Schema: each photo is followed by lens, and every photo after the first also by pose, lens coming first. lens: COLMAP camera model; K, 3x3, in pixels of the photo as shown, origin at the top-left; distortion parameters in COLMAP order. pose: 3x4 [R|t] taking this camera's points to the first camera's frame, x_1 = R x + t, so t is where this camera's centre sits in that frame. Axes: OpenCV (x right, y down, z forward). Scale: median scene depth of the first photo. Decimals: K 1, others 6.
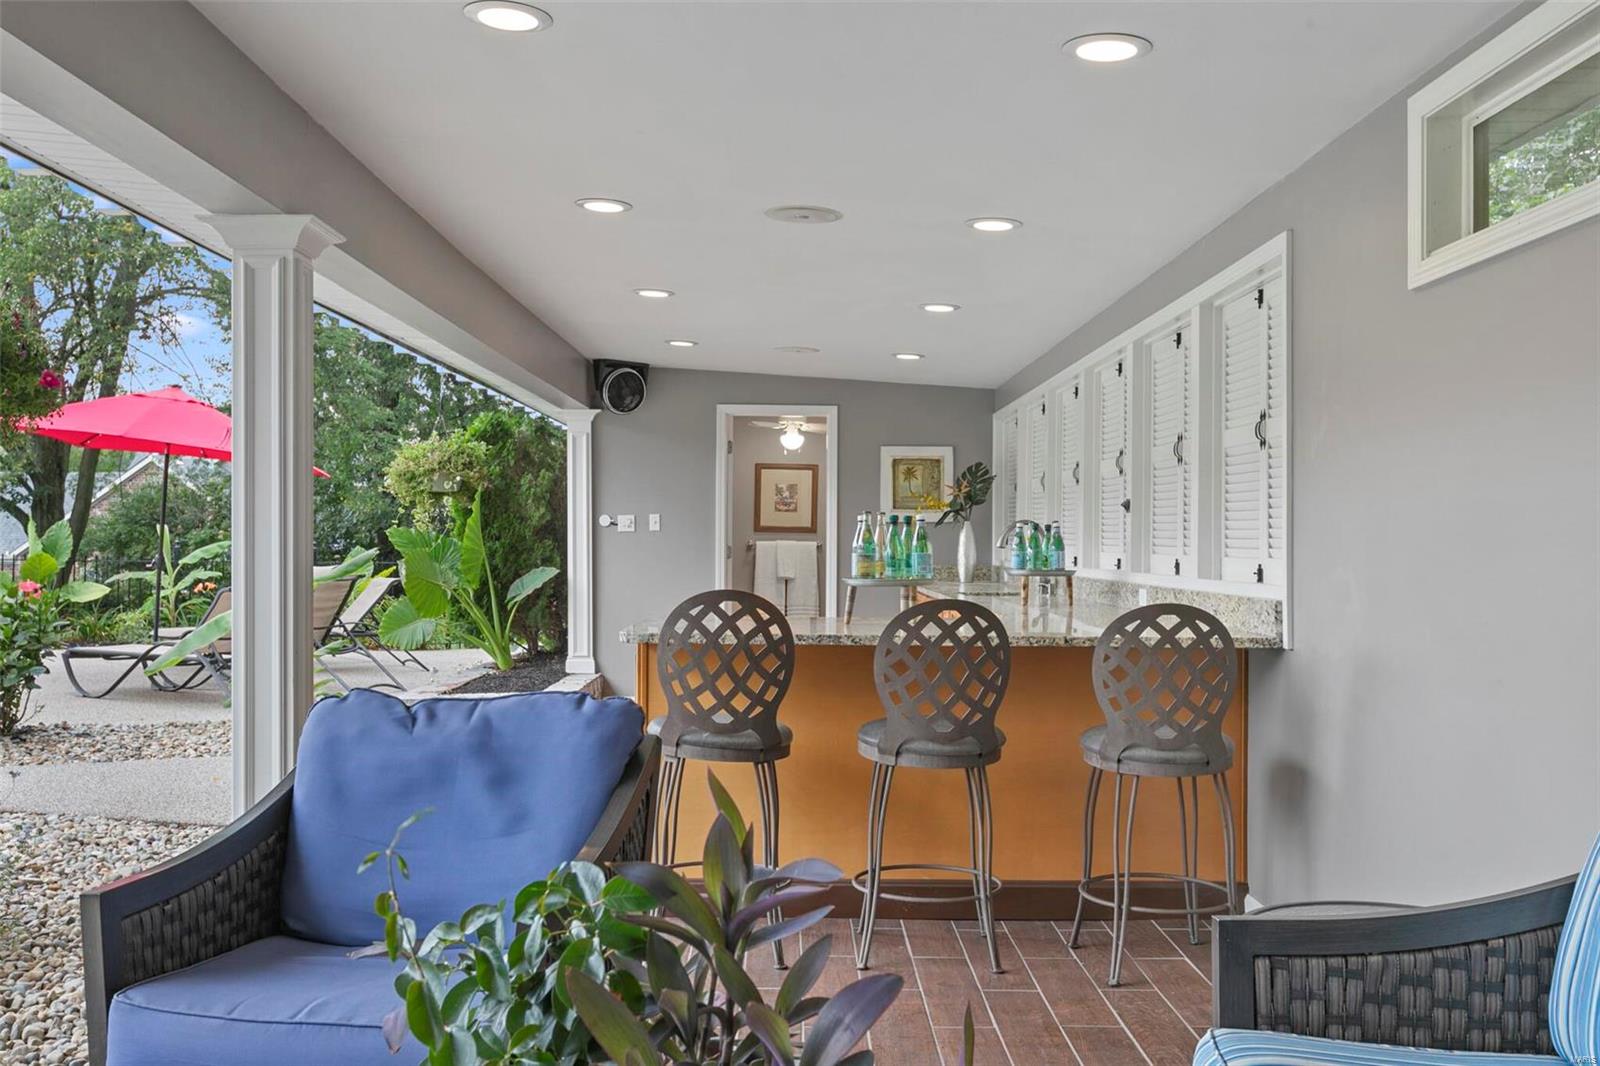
lens RADIAL K [[1472.1, 0, 807.5], [0, 1472.1, 541.5], [0, 0, 1]] dist [-0.011764, 0.000000]
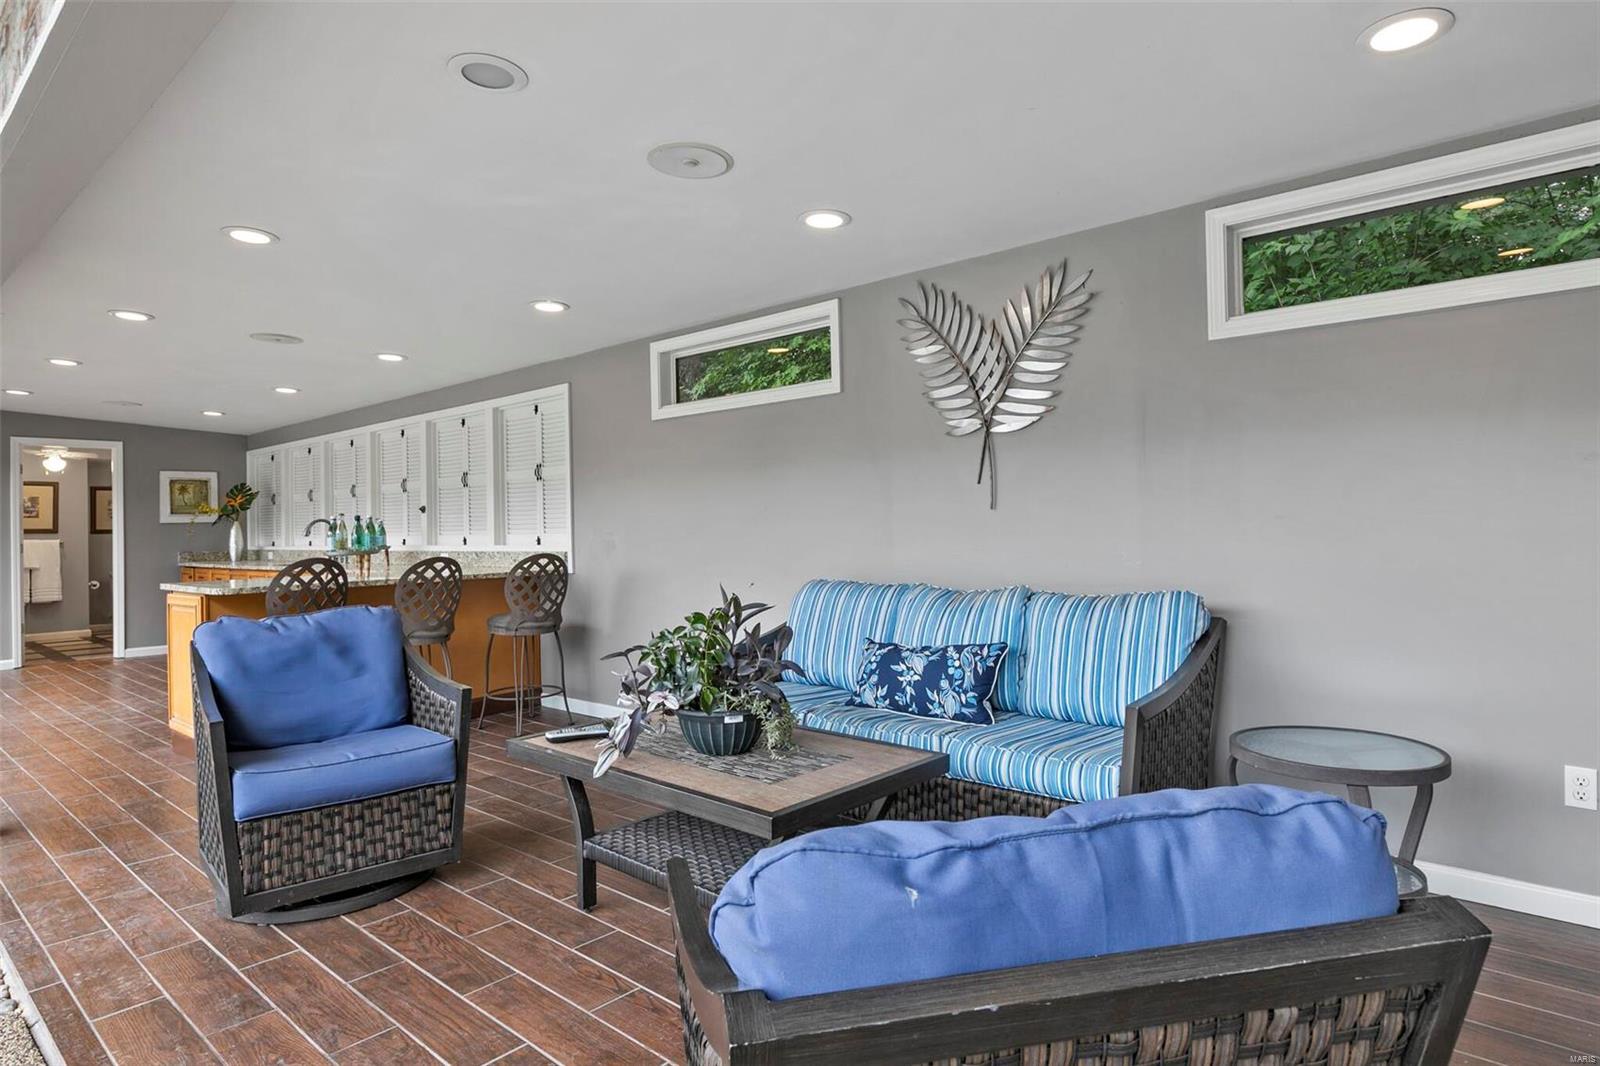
lens RADIAL K [[884.4, 0, 822.8], [0, 884.4, 513.2], [0, 0, 1]] dist [0.009562, -0.005122]
pose [[0.662962, -0.013310, 0.748535, -0.443541], [0.027827, 0.999589, -0.006871, 0.003165], [-0.748136, 0.025385, 0.663060, -0.173160]]
